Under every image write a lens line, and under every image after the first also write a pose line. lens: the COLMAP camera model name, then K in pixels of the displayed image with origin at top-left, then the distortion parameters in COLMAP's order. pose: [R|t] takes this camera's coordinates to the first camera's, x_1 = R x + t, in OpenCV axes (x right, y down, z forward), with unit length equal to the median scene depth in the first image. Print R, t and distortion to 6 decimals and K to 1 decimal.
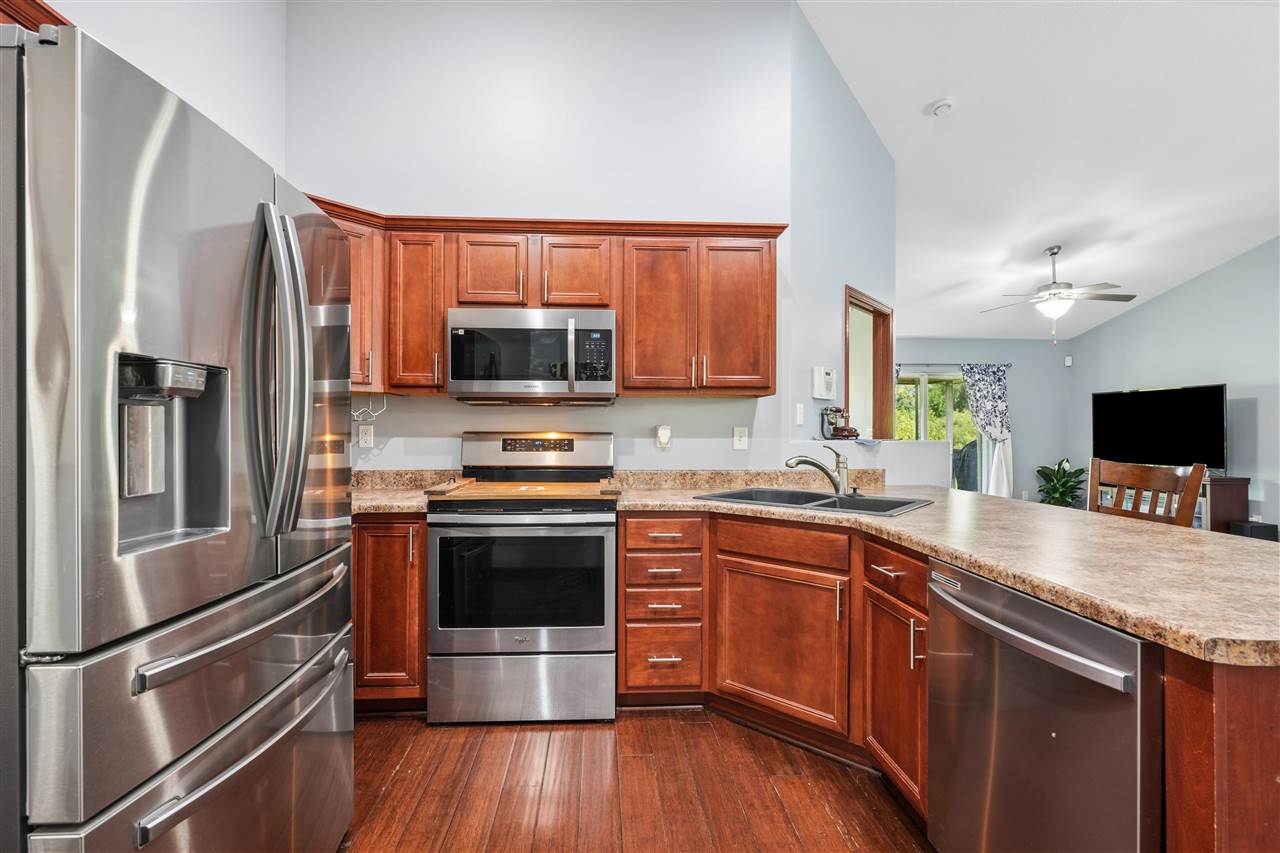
lens RADIAL K [[577.0, 0, 635.9], [0, 577.0, 431.1], [0, 0, 1]] dist [0.000252, 0.000173]
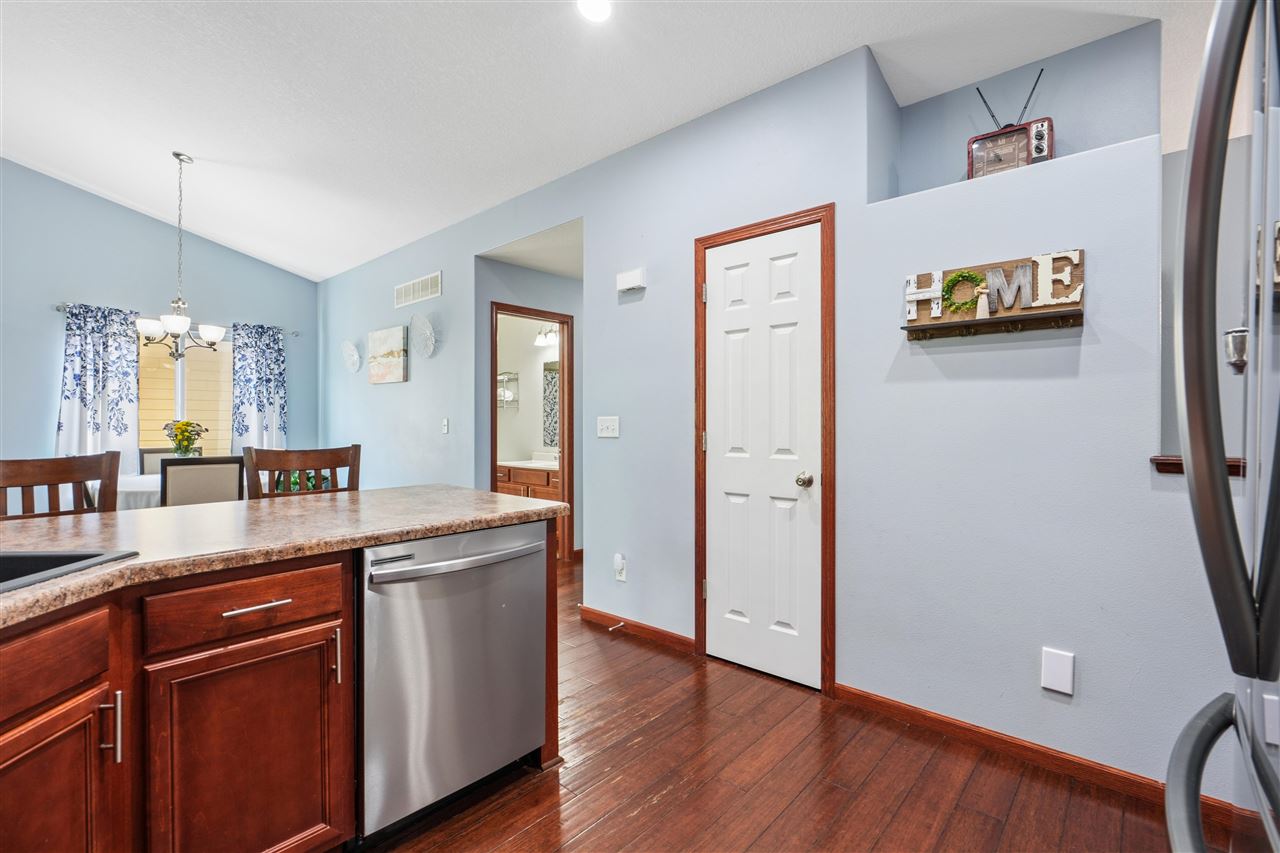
lens RADIAL K [[579.4, 0, 640.3], [0, 579.4, 421.7], [0, 0, 1]] dist [-0.004325, -0.000587]
pose [[-0.696856, -0.006730, 0.717180, -0.109258], [-0.003408, 0.999976, 0.006072, -0.001693], [-0.717203, 0.001787, -0.696862, 0.275119]]
